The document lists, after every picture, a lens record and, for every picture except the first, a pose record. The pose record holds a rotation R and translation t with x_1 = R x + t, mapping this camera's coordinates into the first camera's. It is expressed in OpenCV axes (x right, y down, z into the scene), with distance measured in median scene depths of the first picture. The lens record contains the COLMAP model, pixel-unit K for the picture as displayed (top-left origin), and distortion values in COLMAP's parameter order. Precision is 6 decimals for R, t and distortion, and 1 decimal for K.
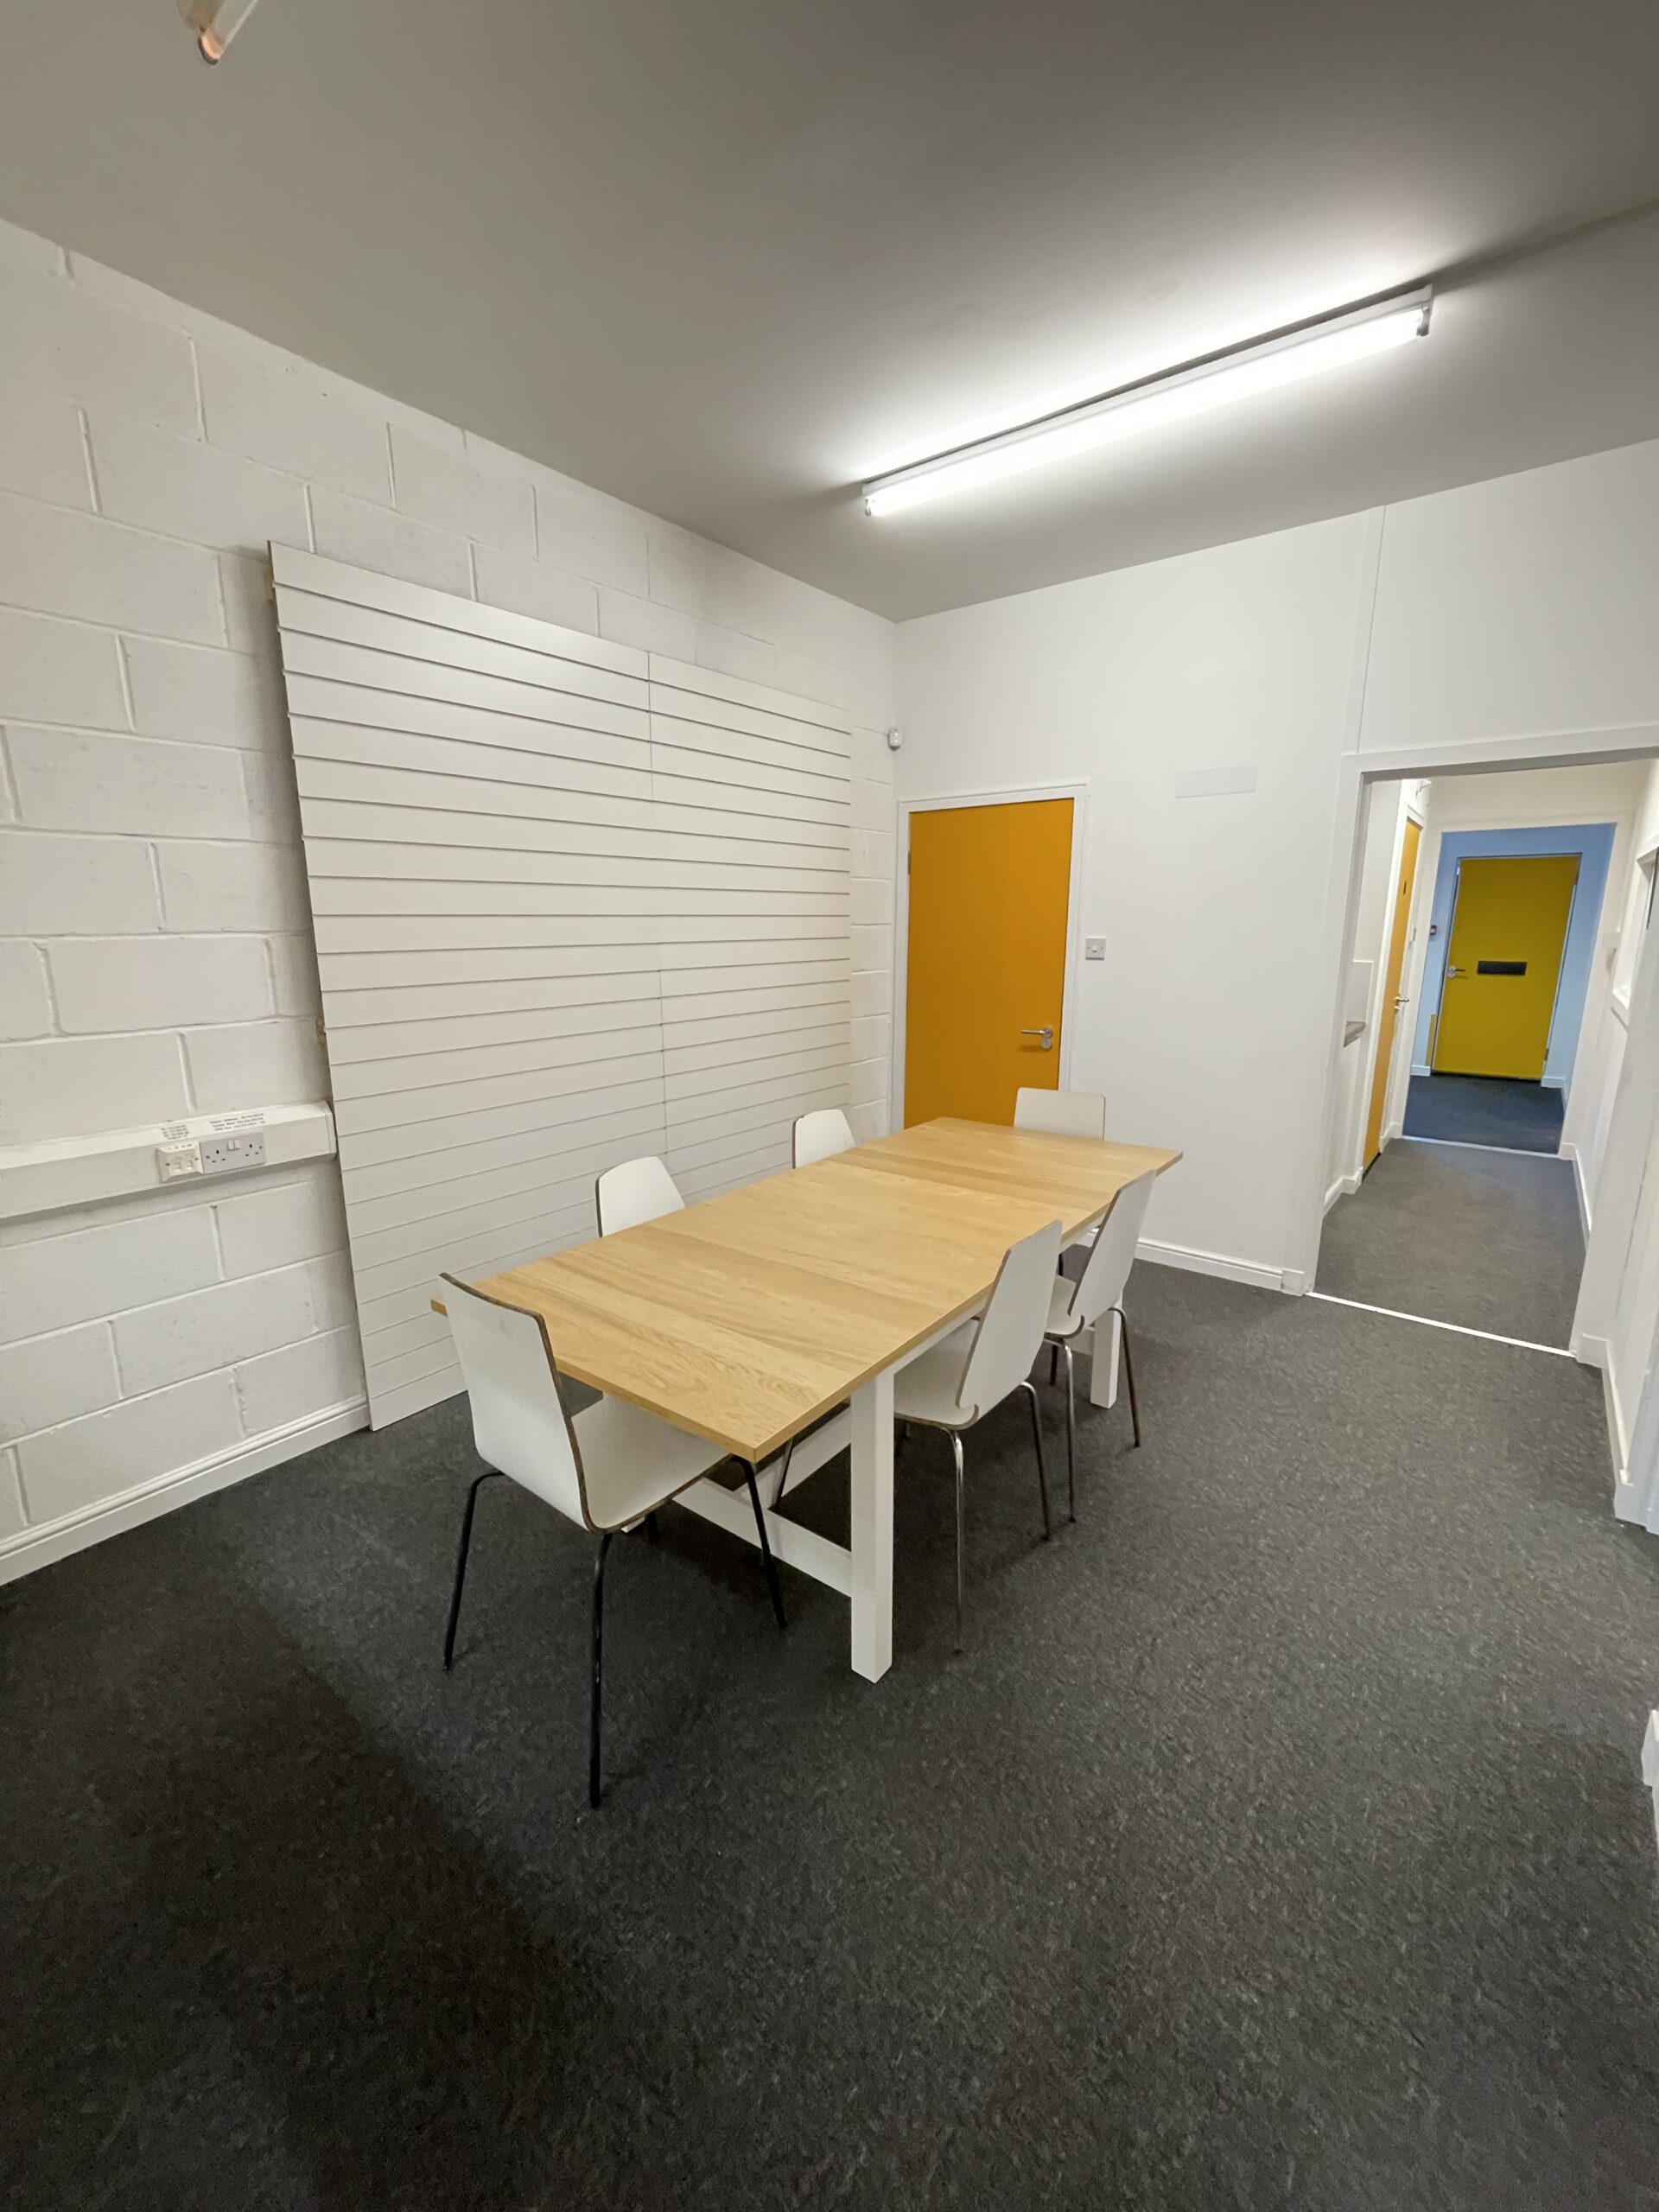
lens RADIAL K [[884.8, 0, 832.6], [0, 884.8, 1109.8], [0, 0, 1]] dist [0.003737, -0.001439]
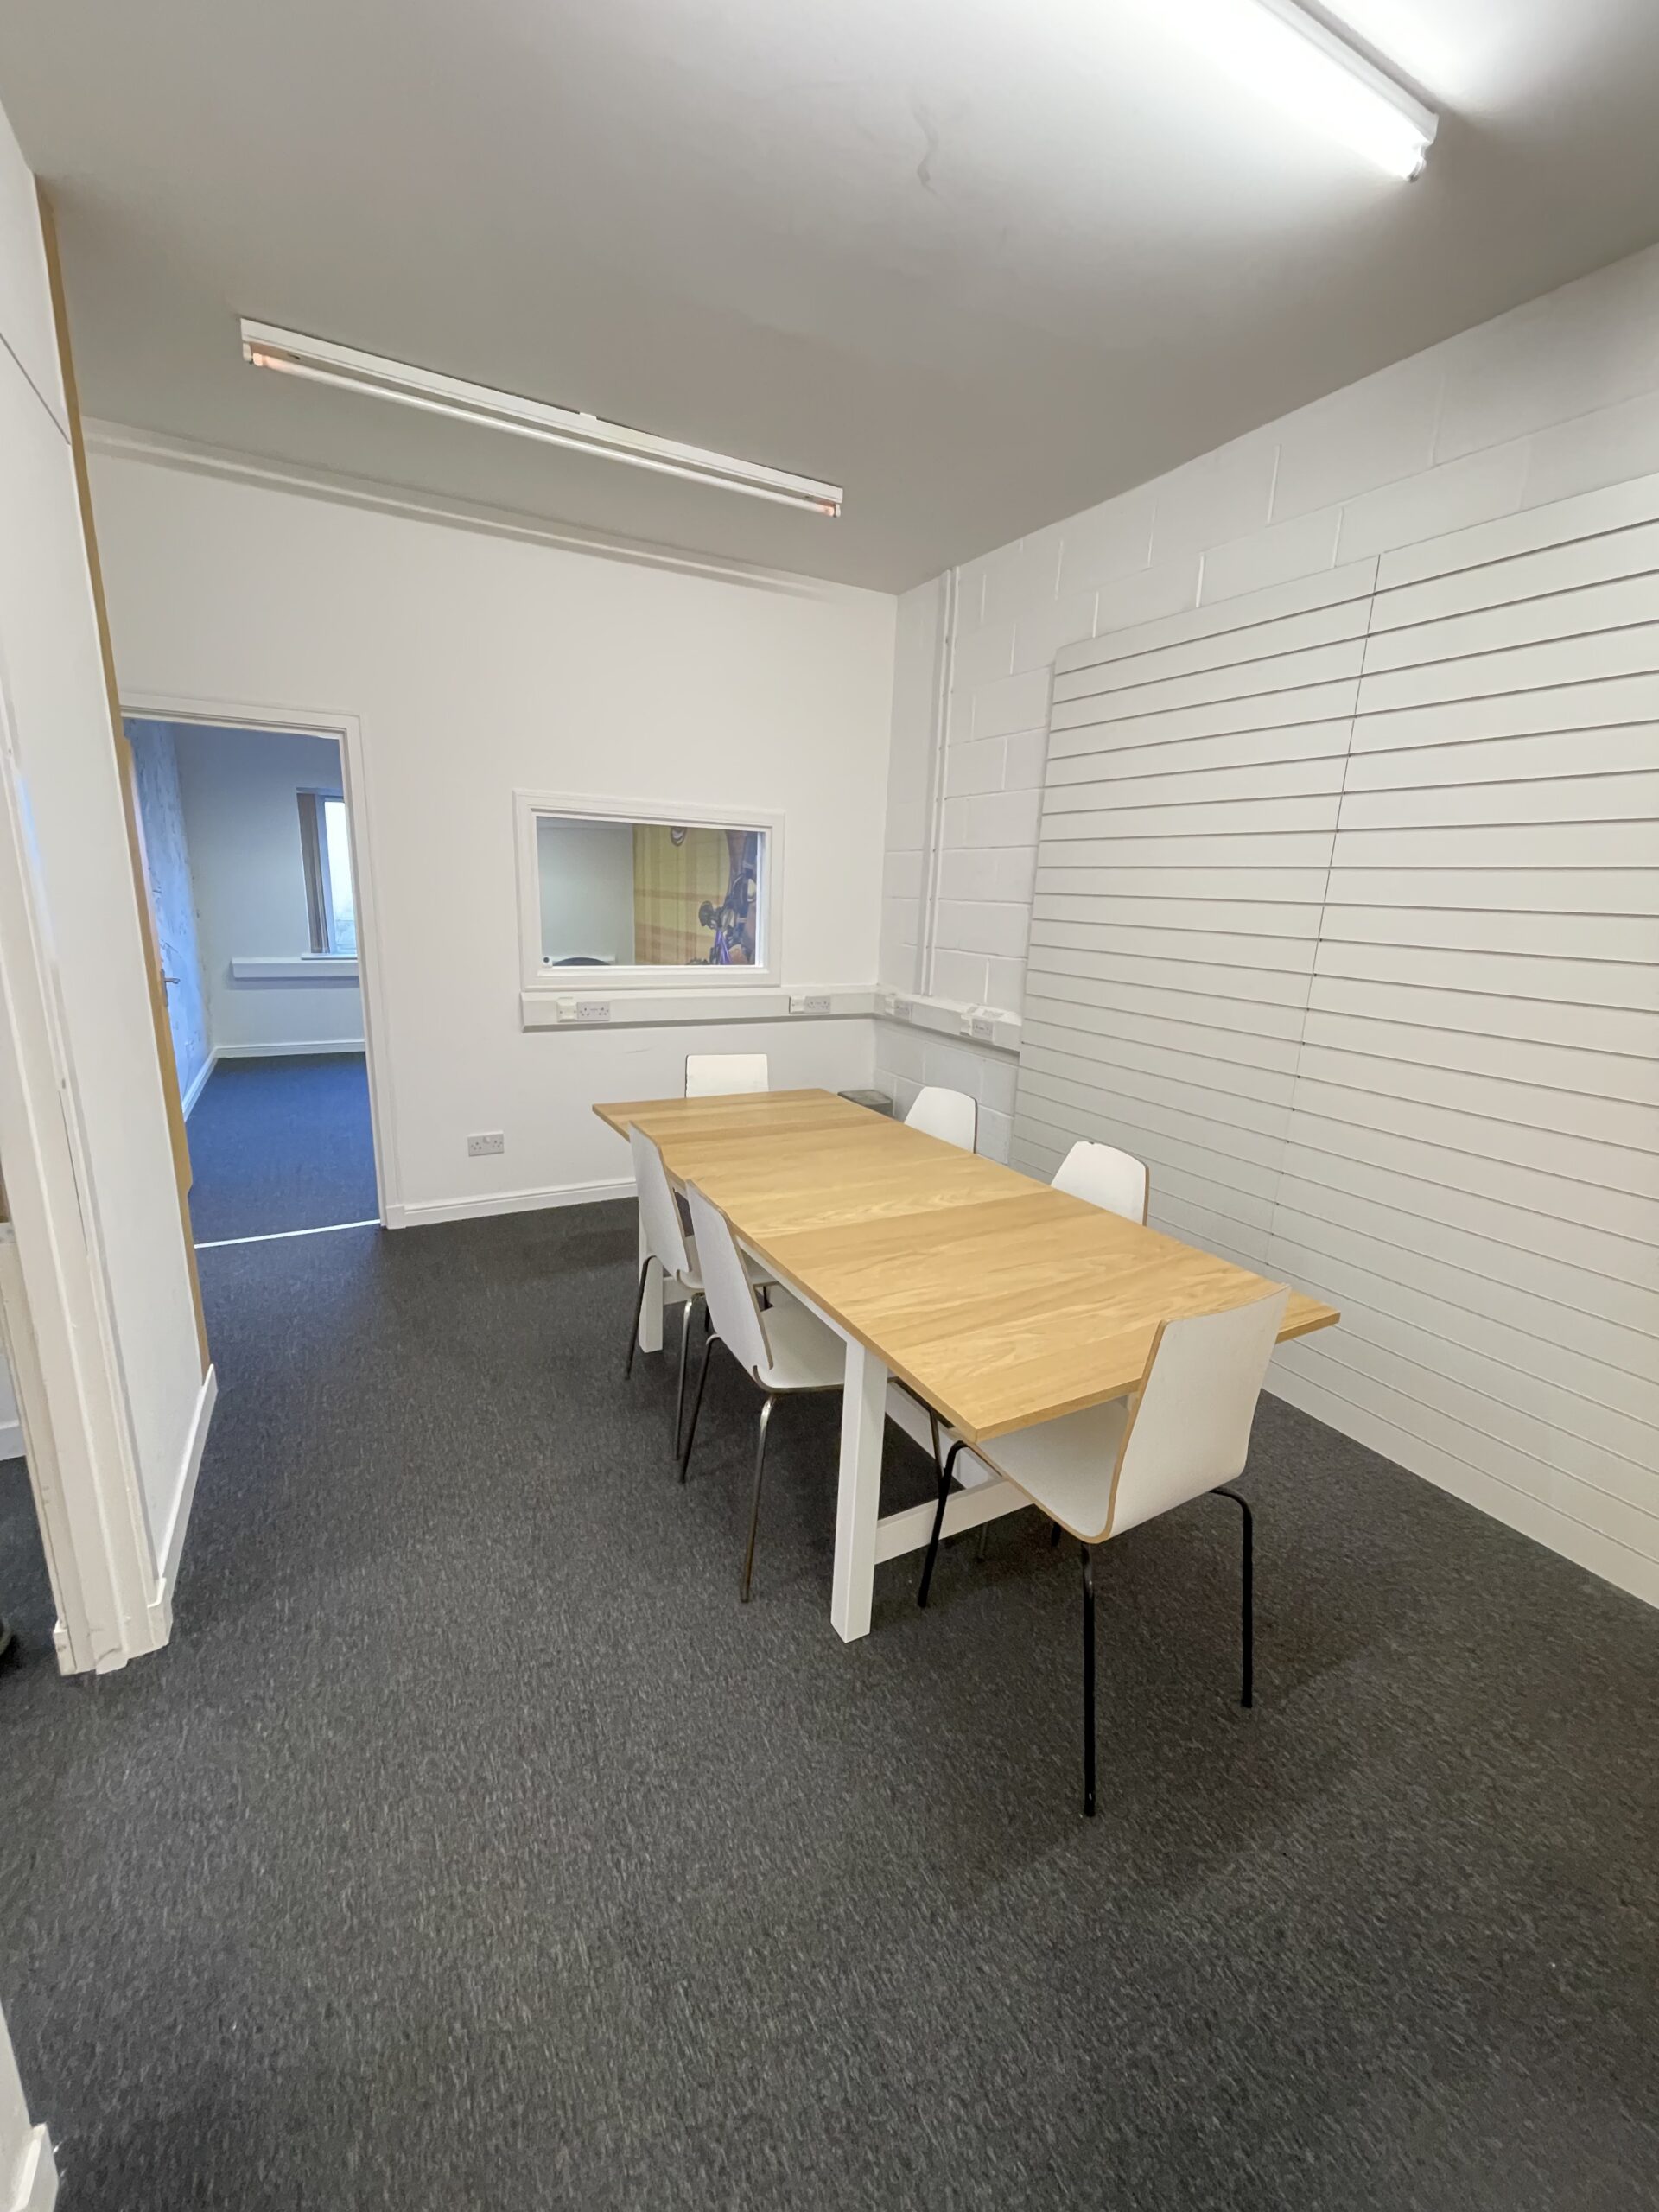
lens RADIAL K [[884.8, 0, 813.2], [0, 884.8, 1109.3], [0, 0, 1]] dist [0.003737, -0.001439]
pose [[-0.397619, 0.212623, -0.892575, 0.993749], [-0.234285, 0.917008, 0.322811, -0.281056], [0.887136, 0.337473, -0.314805, 1.269198]]
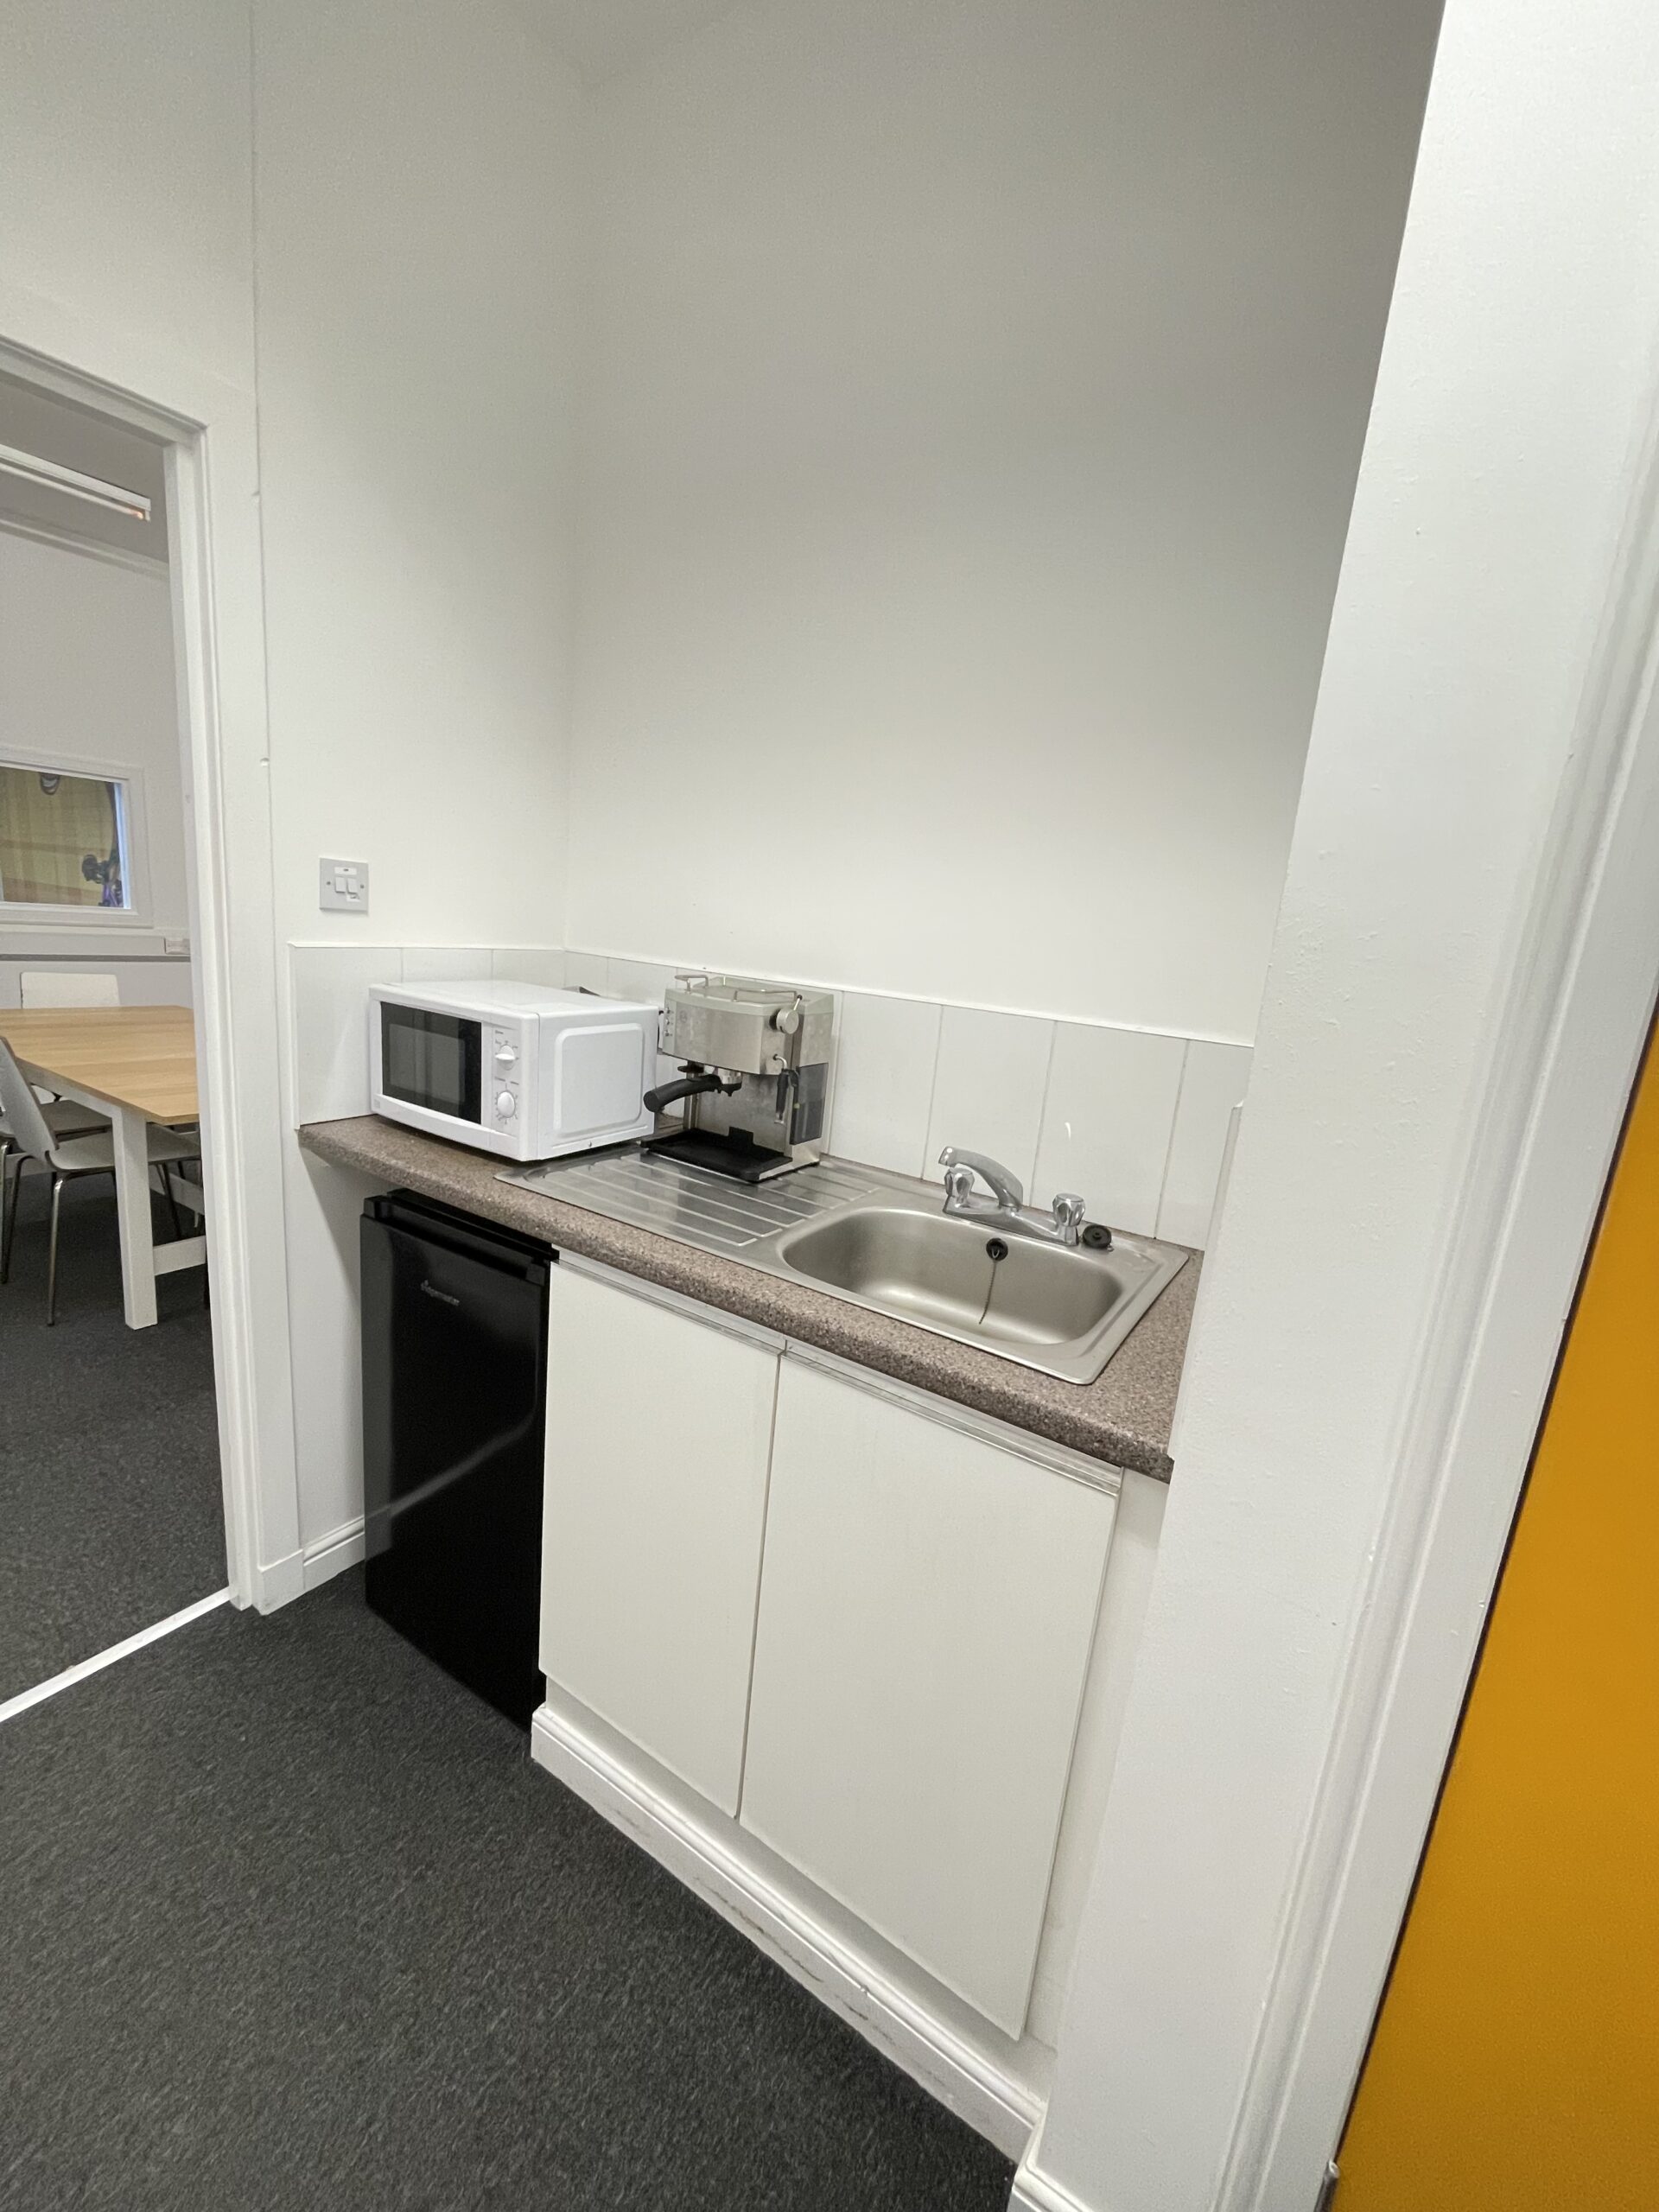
lens RADIAL K [[884.8, 0, 821.3], [0, 884.8, 1095.8], [0, 0, 1]] dist [0.003737, -0.001439]
pose [[0.096127, 0.215473, -0.971767, 1.529708], [-0.292086, 0.939414, 0.179406, -0.351859], [0.951549, 0.266593, 0.153239, 1.806173]]
